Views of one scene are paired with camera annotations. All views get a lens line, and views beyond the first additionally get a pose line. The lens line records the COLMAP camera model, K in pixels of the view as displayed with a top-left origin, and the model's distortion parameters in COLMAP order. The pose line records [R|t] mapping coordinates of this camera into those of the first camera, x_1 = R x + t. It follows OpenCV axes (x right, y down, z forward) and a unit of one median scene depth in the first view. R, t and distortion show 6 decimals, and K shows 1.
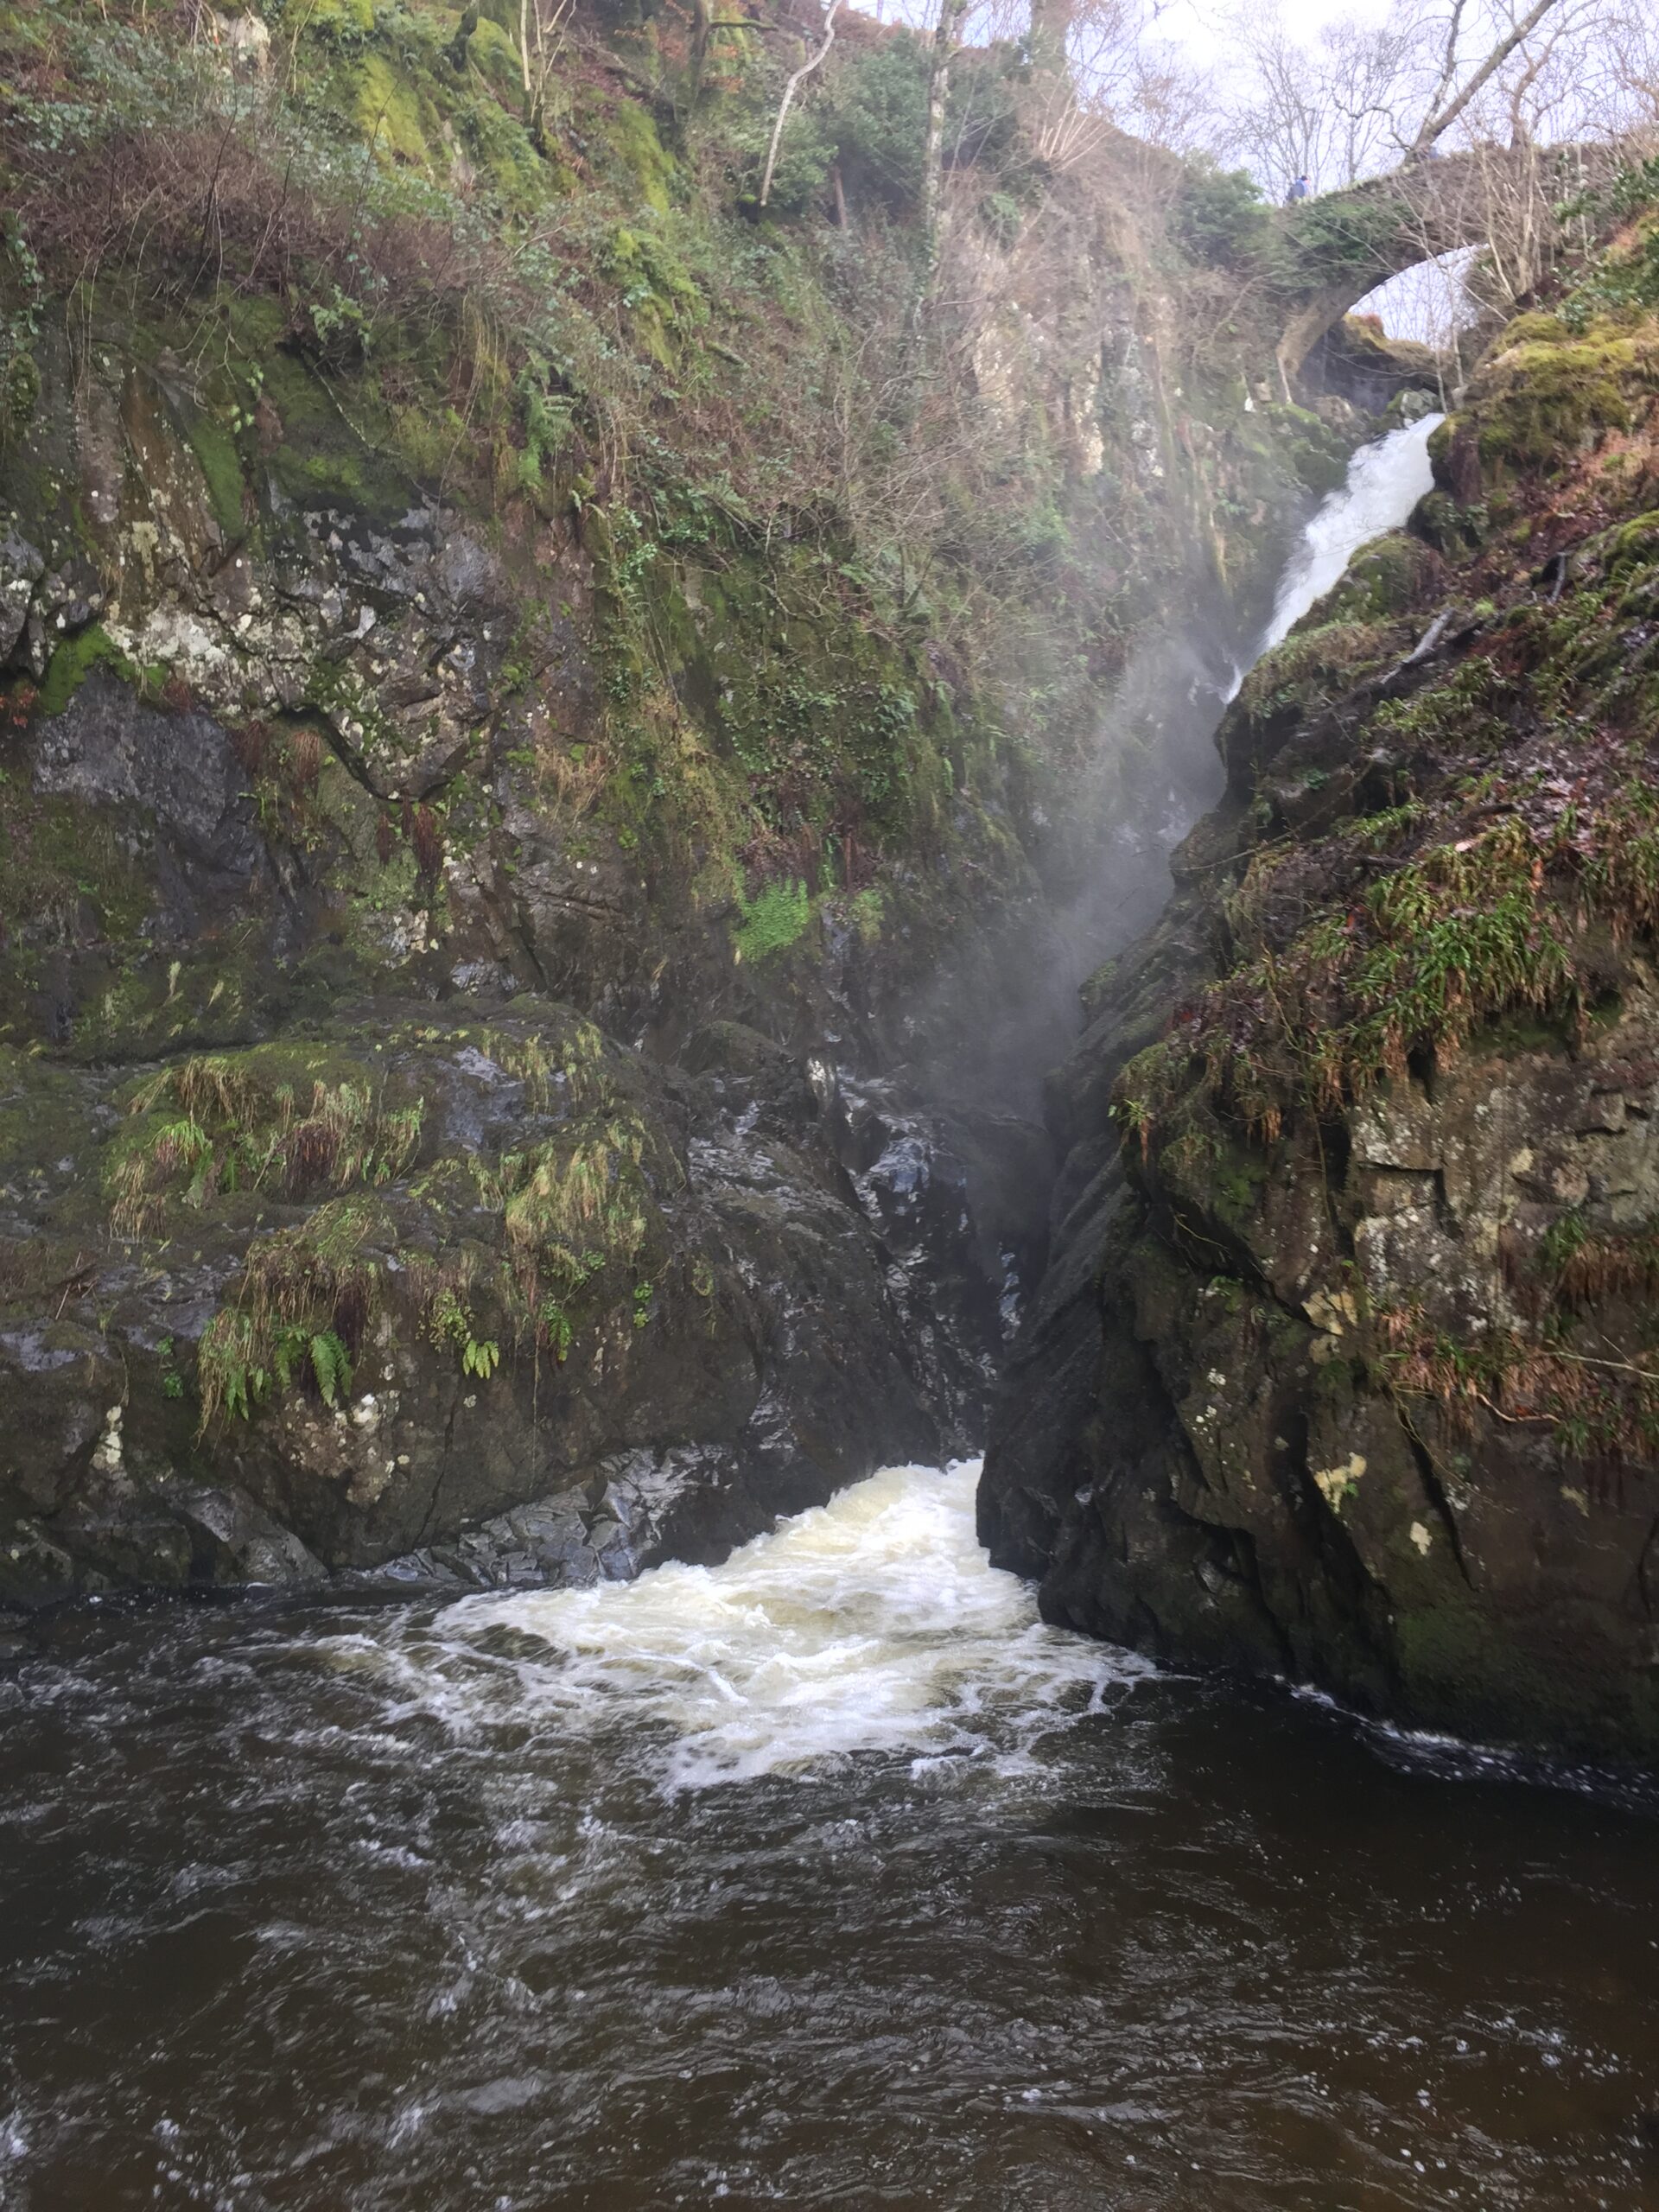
lens RADIAL K [[1852.3, 0, 824.1], [0, 1852.3, 1114.5], [0, 0, 1]] dist [-0.007195, -0.012731]
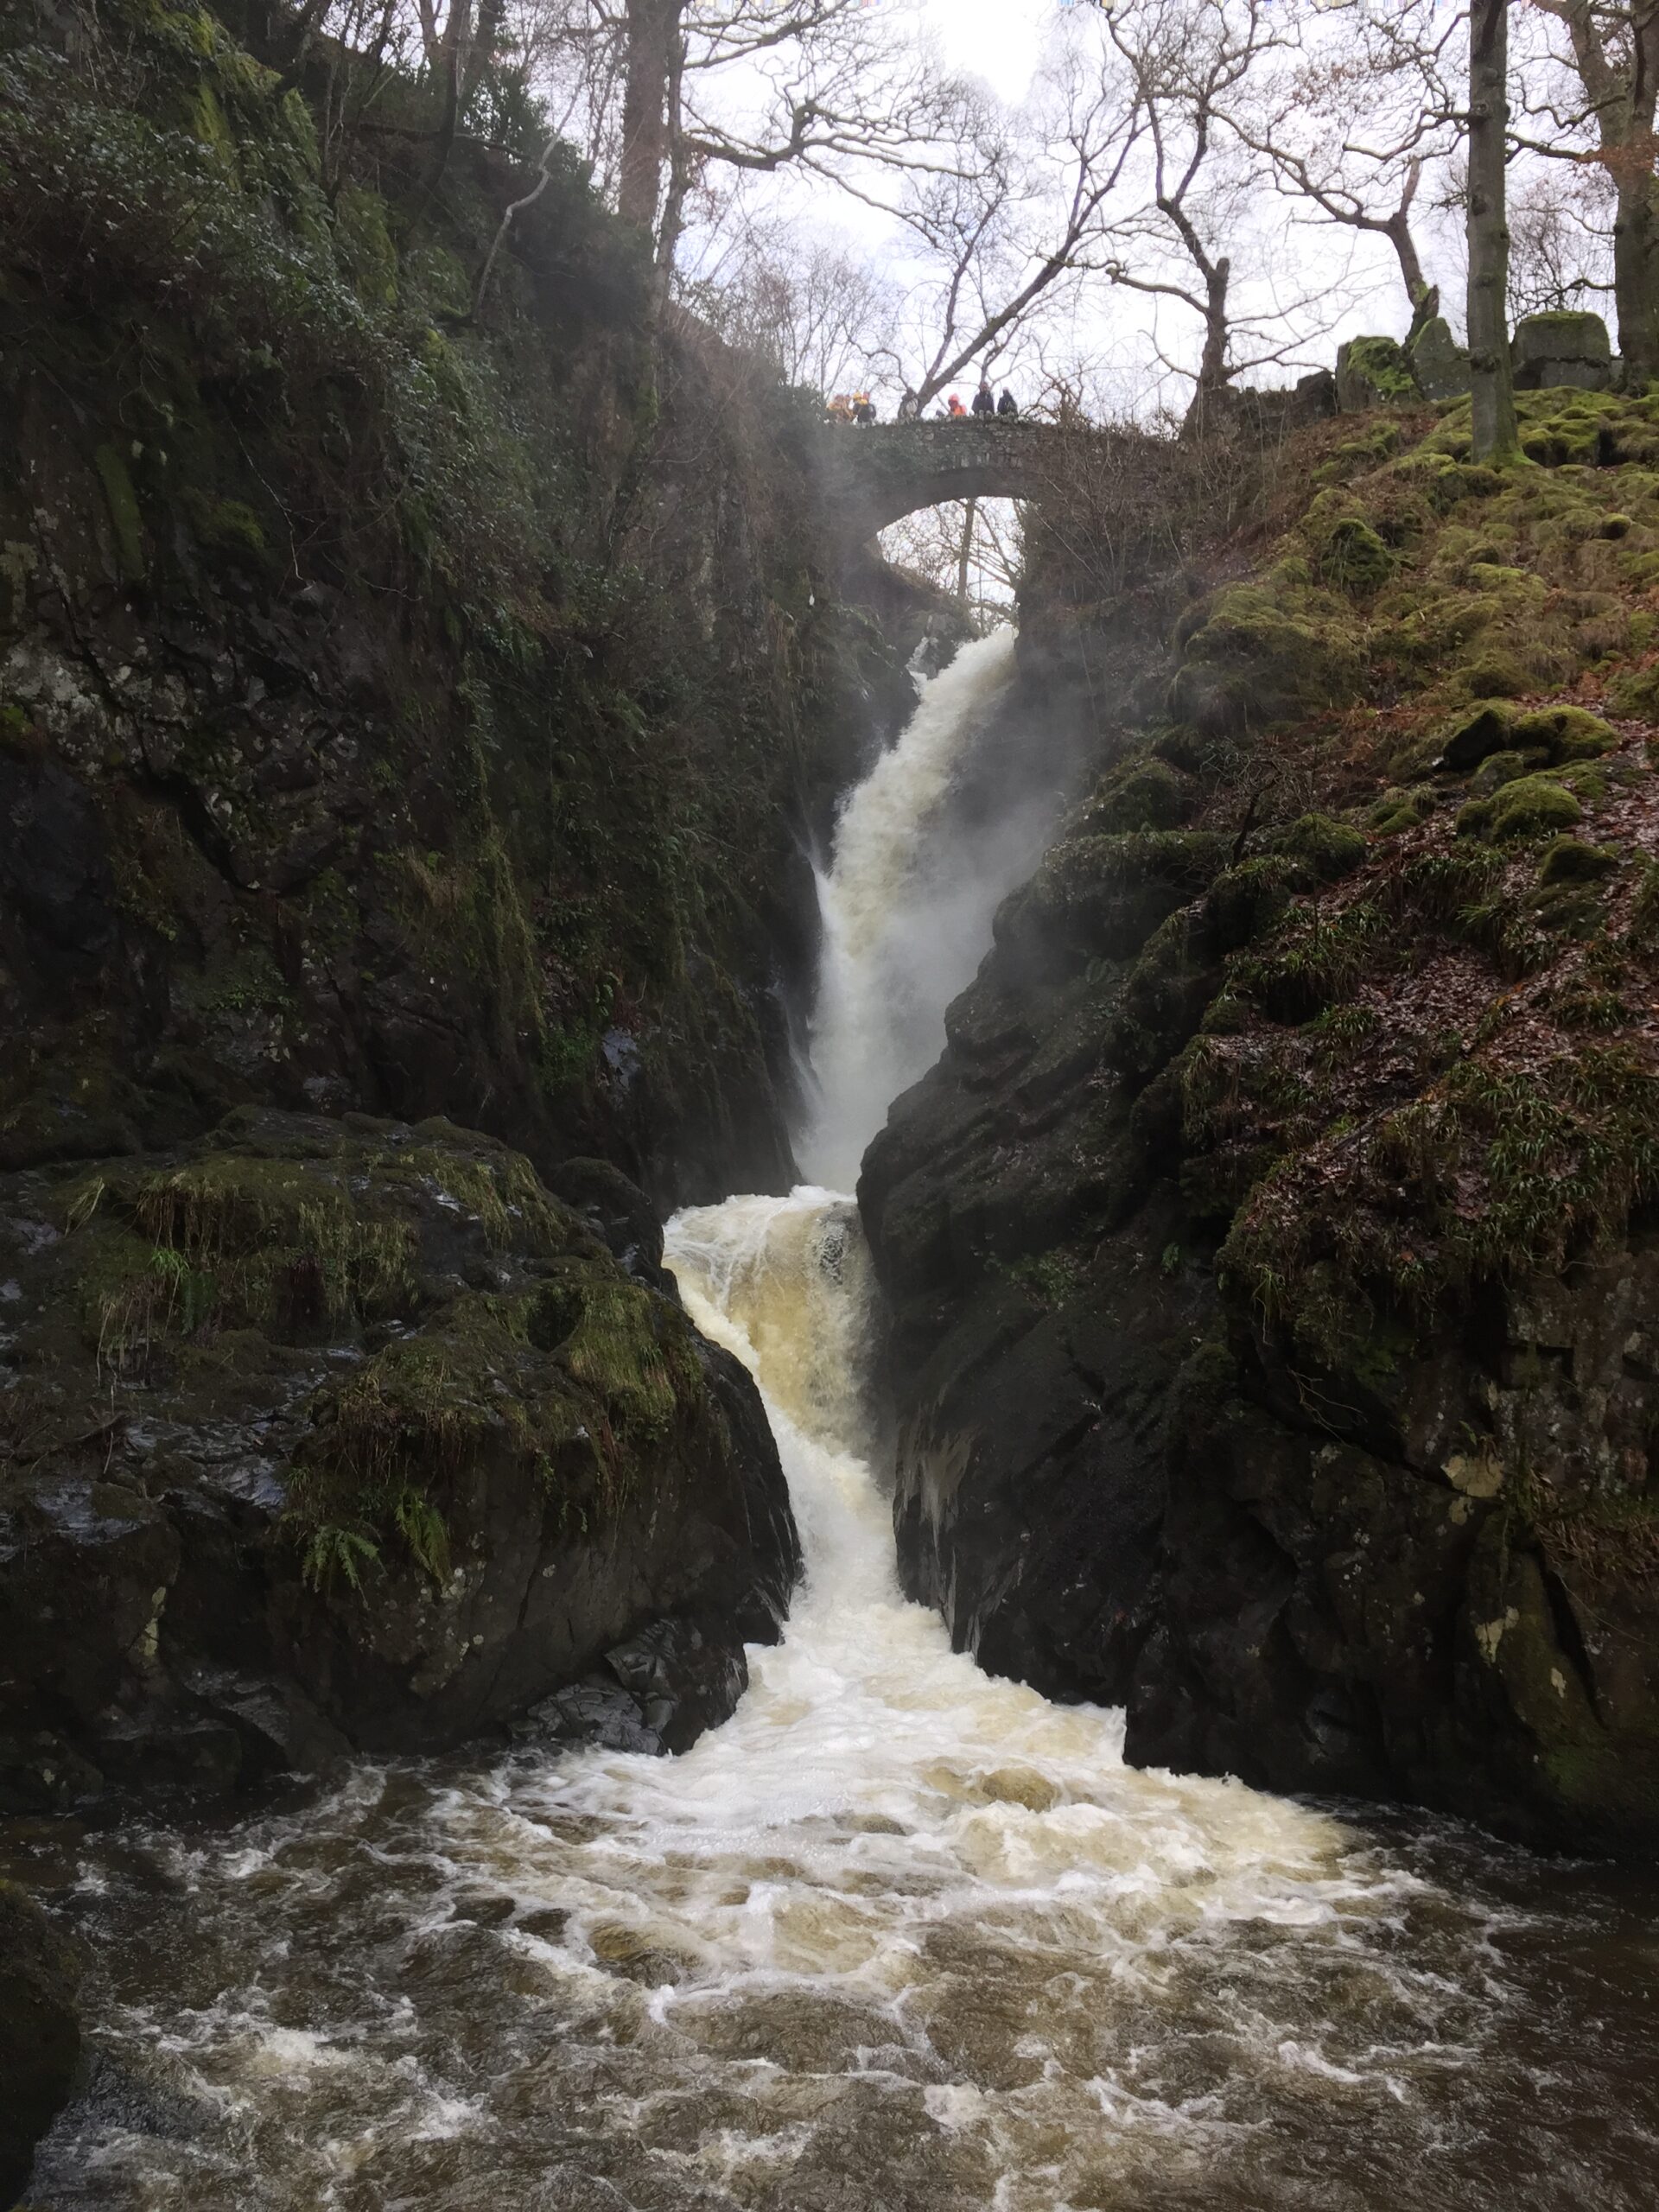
lens RADIAL K [[1852.3, 0, 824.1], [0, 1852.3, 1103.7], [0, 0, 1]] dist [-0.007195, -0.012731]
pose [[0.924578, 0.074520, 0.373634, -0.317583], [-0.044379, 0.995074, -0.088644, 0.000996], [-0.378399, 0.065377, 0.923331, 0.073760]]
